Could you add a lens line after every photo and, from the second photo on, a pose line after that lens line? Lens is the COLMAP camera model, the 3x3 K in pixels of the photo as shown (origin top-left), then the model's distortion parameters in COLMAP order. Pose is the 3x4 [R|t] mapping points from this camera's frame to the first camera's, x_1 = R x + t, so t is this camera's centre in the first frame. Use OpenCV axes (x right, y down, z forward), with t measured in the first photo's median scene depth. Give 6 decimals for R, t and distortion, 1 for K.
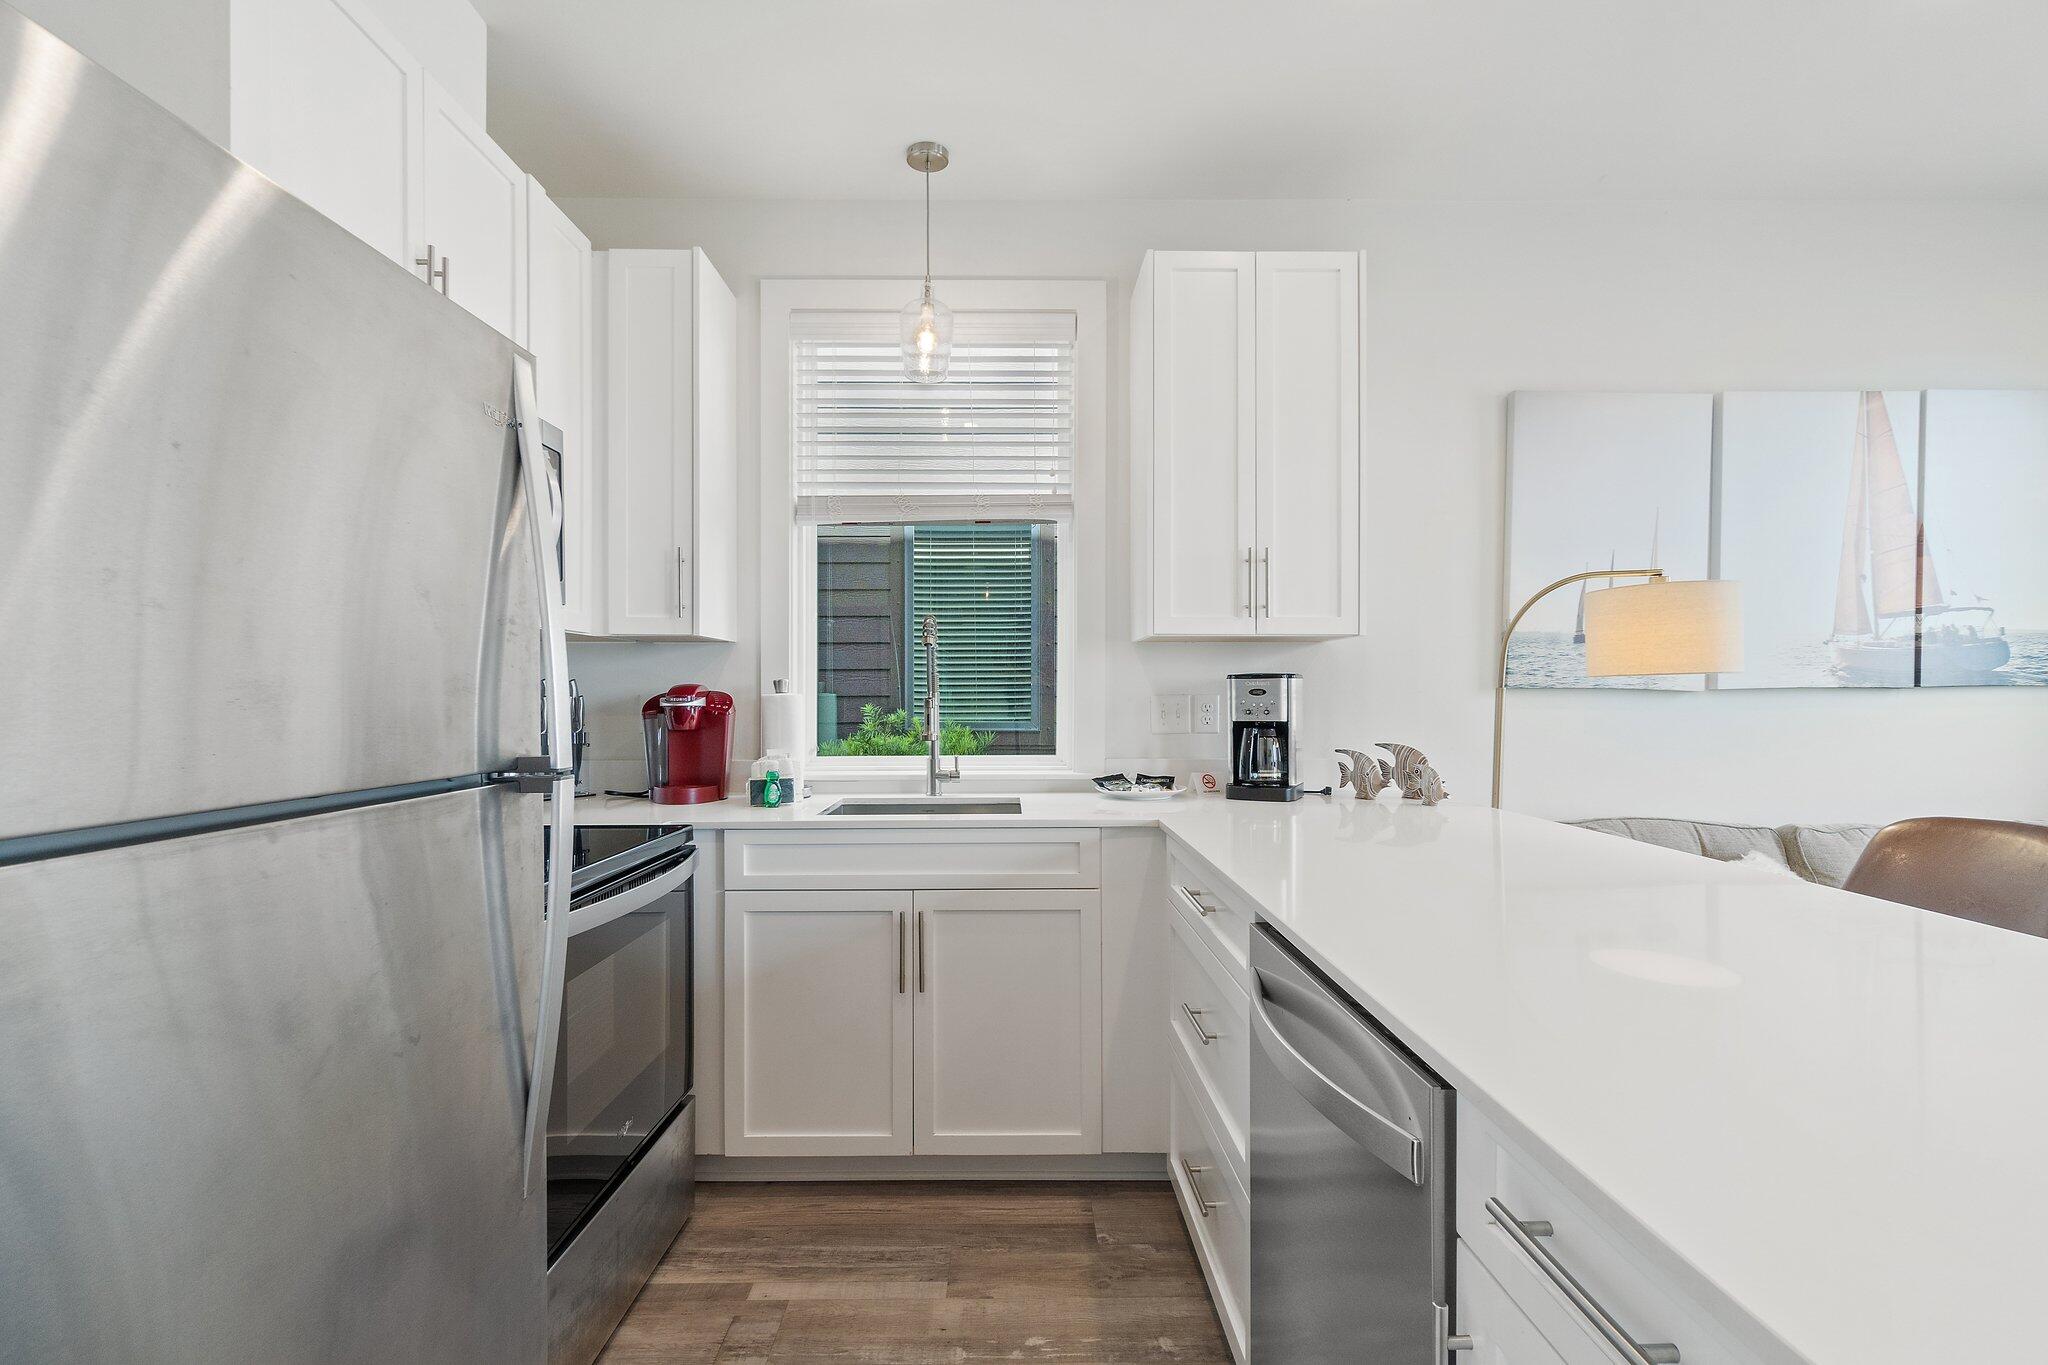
lens RADIAL K [[940.5, 0, 1018.8], [0, 940.5, 690.9], [0, 0, 1]] dist [0.000192, 0.000601]
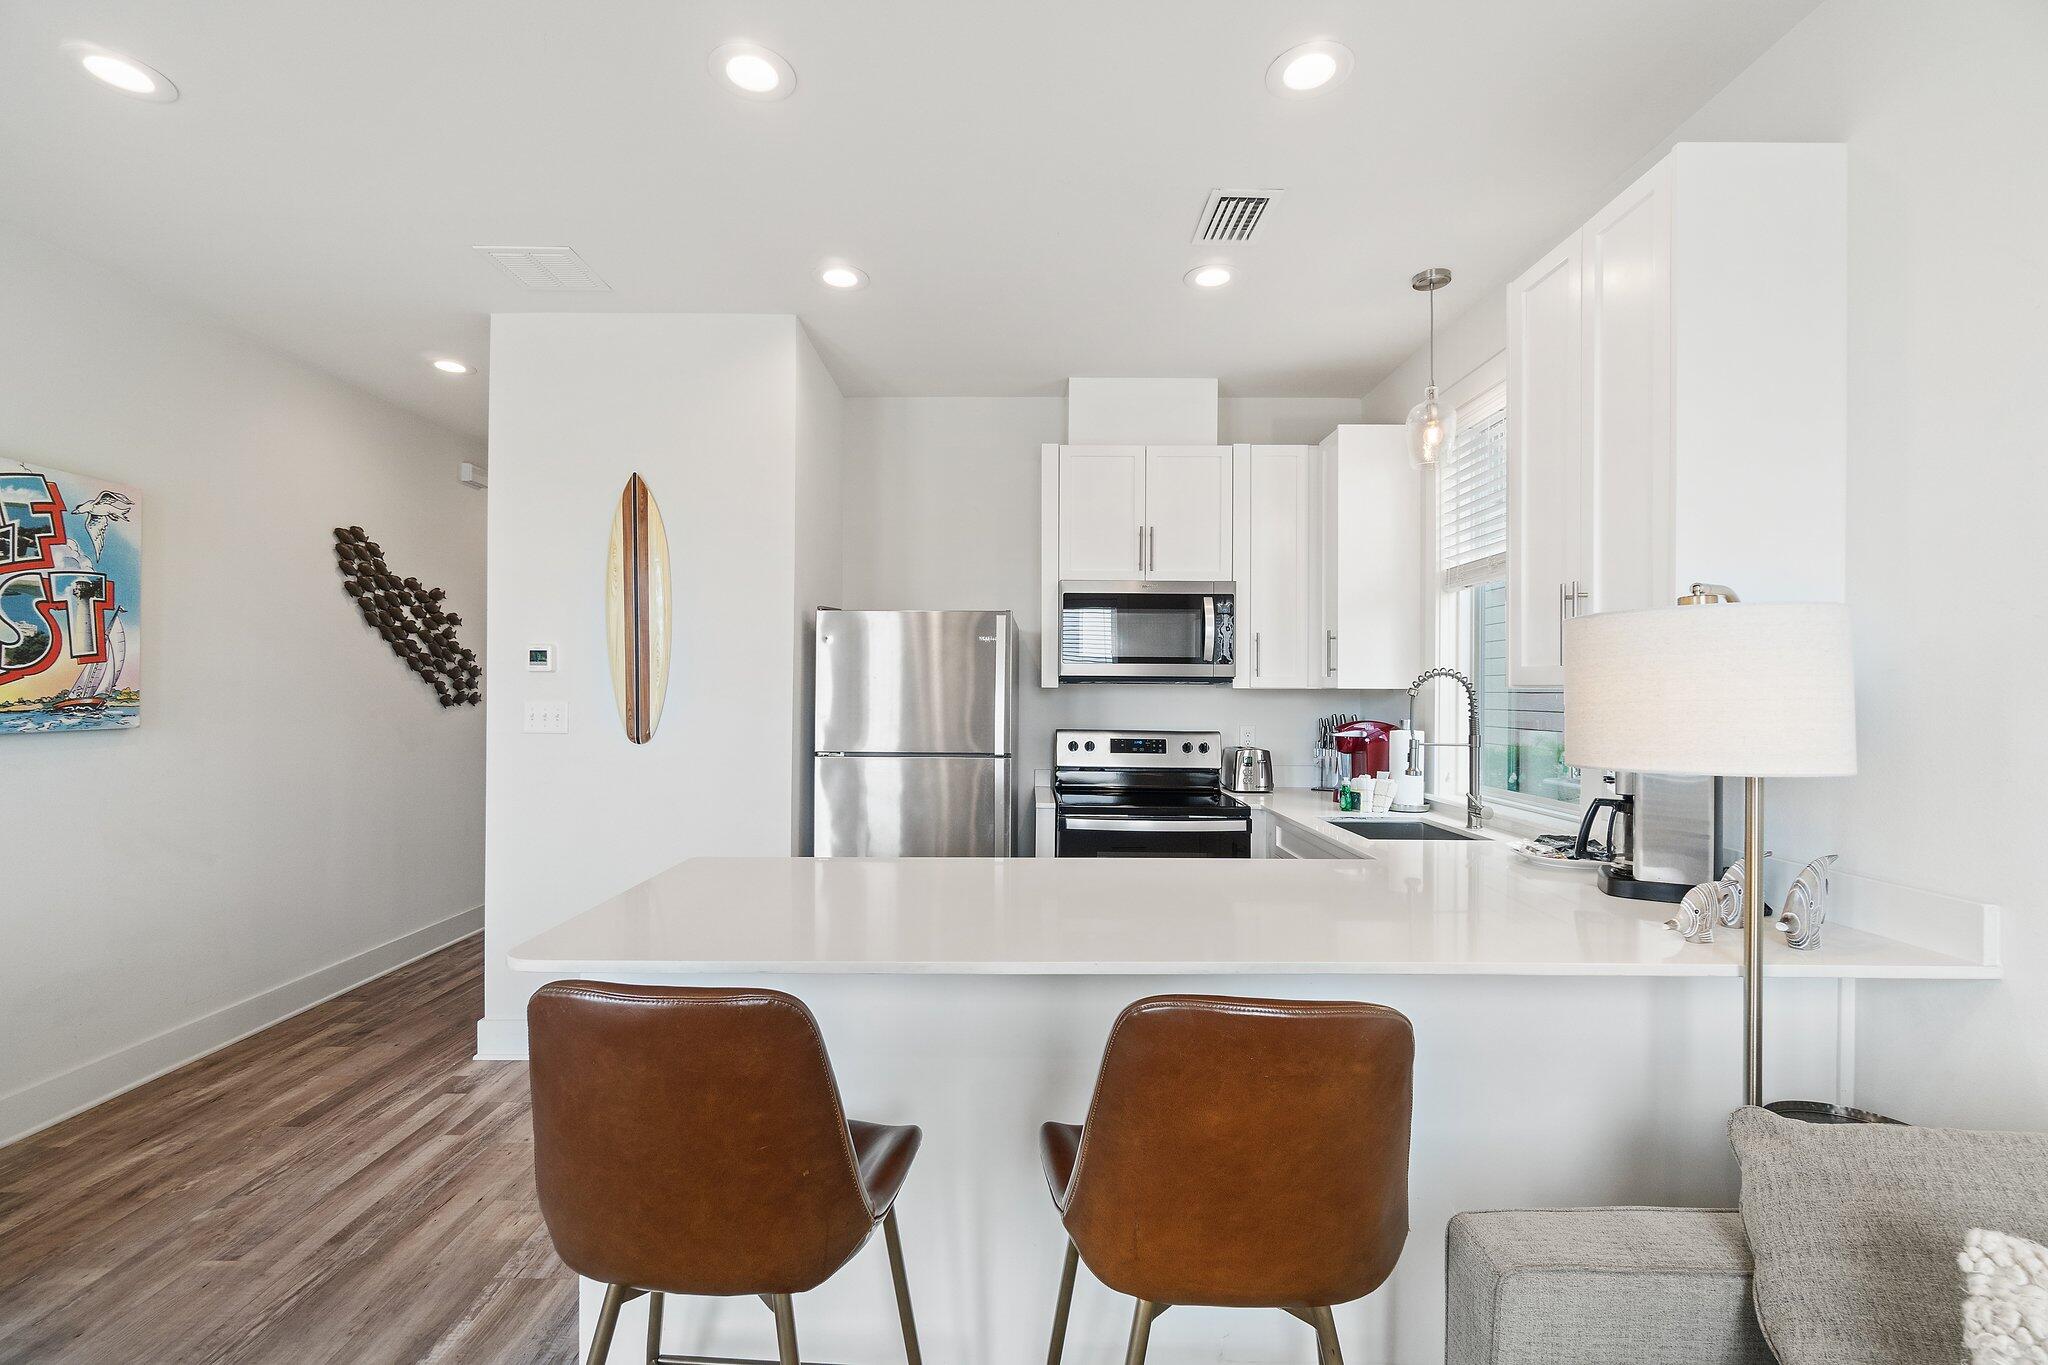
lens RADIAL K [[881.4, 0, 1017.6], [0, 881.4, 695.5], [0, 0, 1]] dist [-0.002745, -0.000311]
pose [[-0.009444, 0.001665, -0.999954, 0.990297], [-0.001652, 0.999997, 0.001680, -0.045631], [0.999954, 0.001668, -0.009441, 0.481202]]
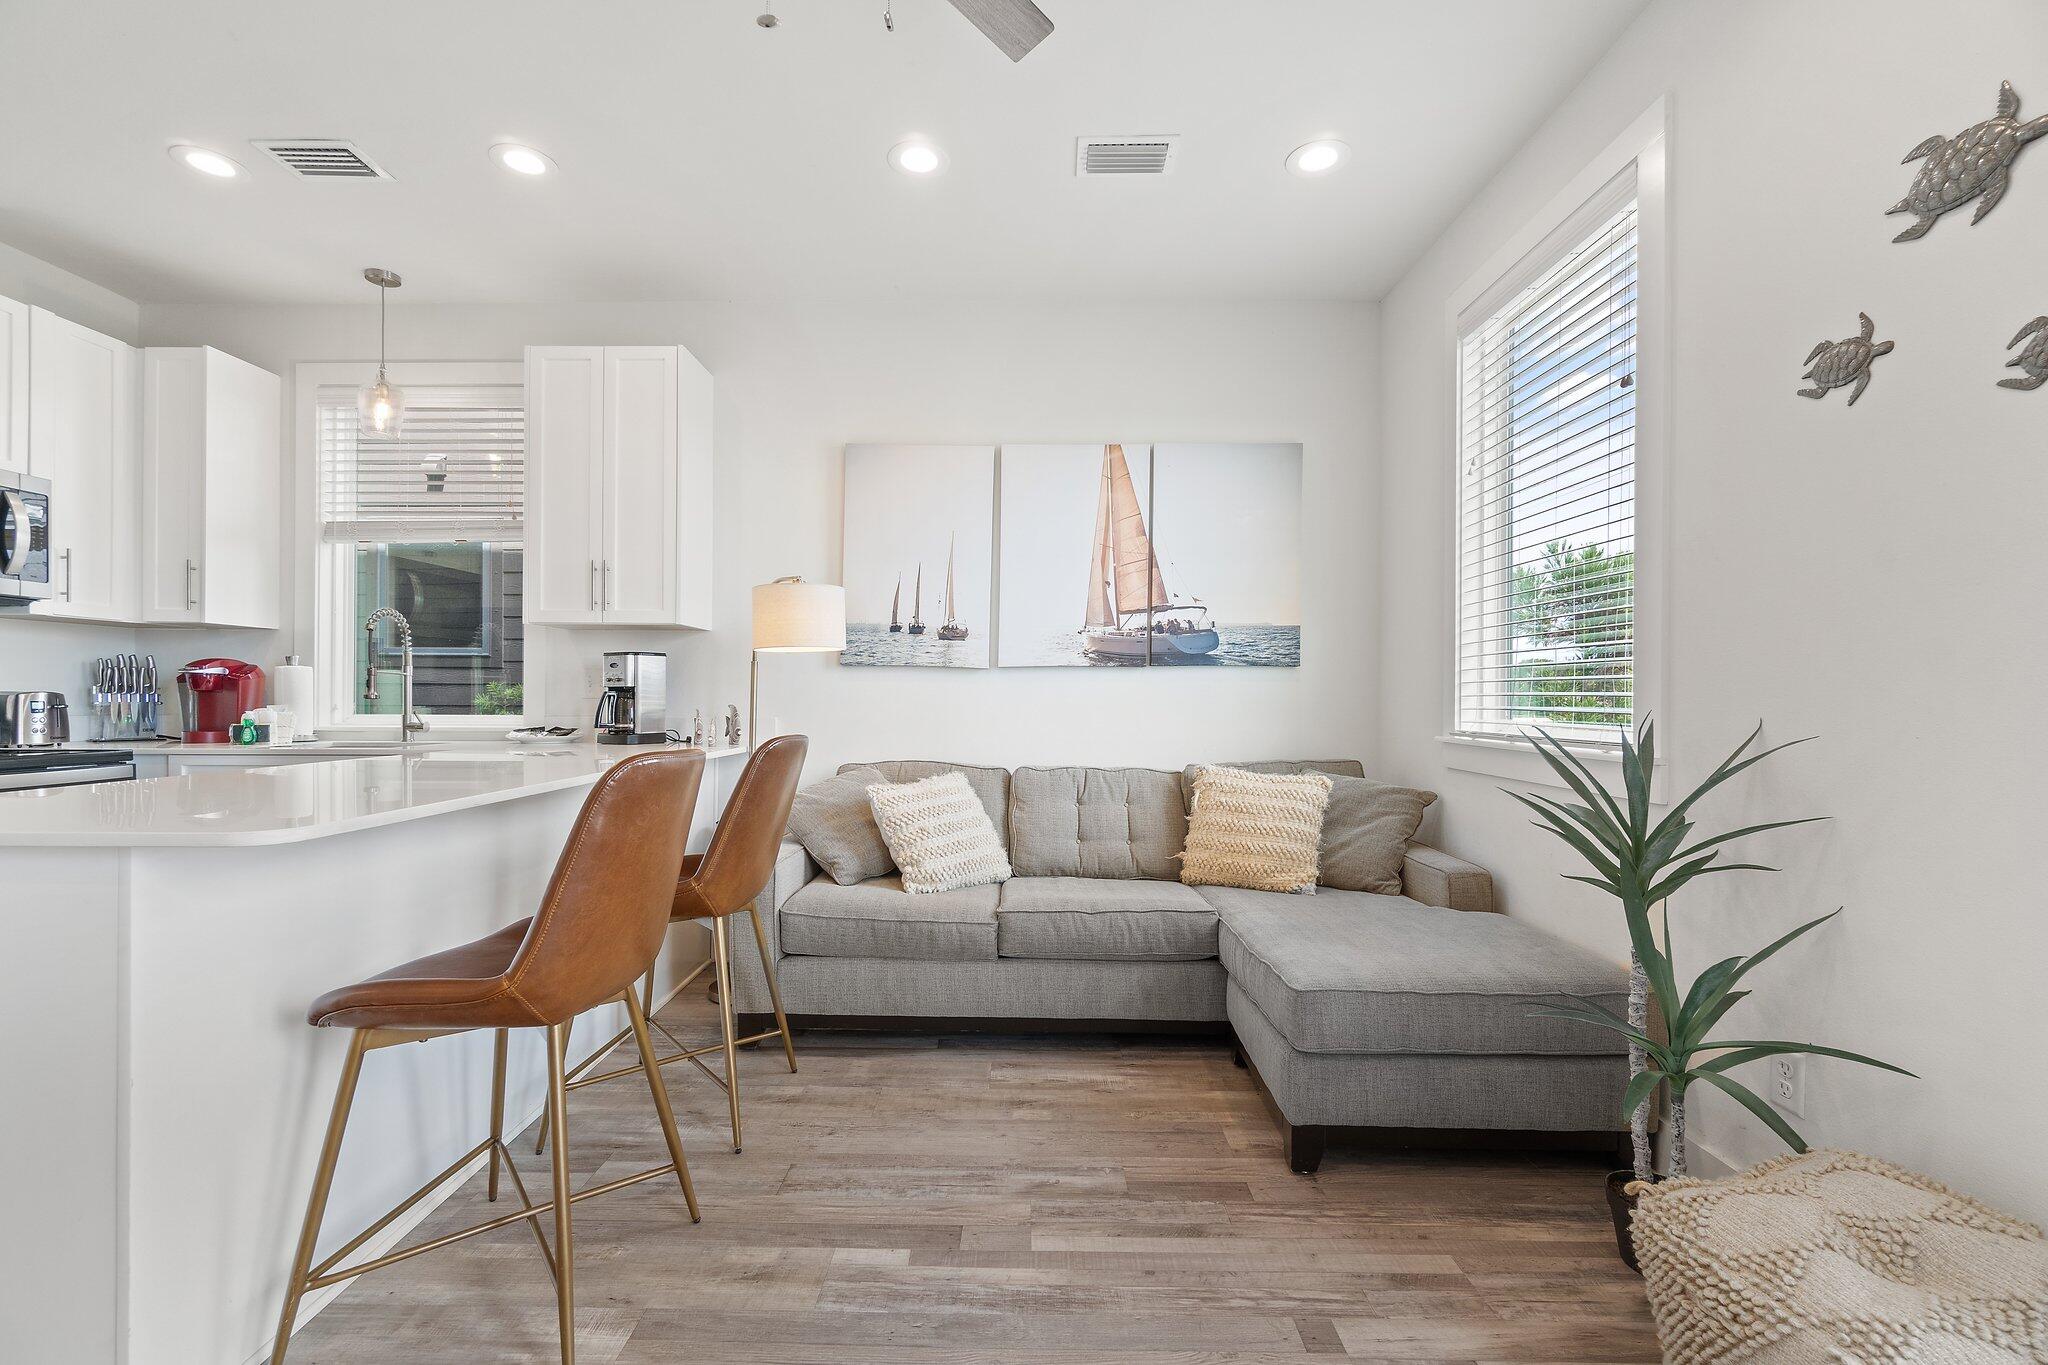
lens RADIAL K [[881.4, 0, 1017.6], [0, 881.4, 695.5], [0, 0, 1]] dist [-0.002745, -0.000311]
pose [[0.999794, 0.005510, -0.019539, 0.846213], [-0.005517, 0.999985, -0.000316, 0.041685], [0.019537, 0.000424, 0.999809, -0.268474]]
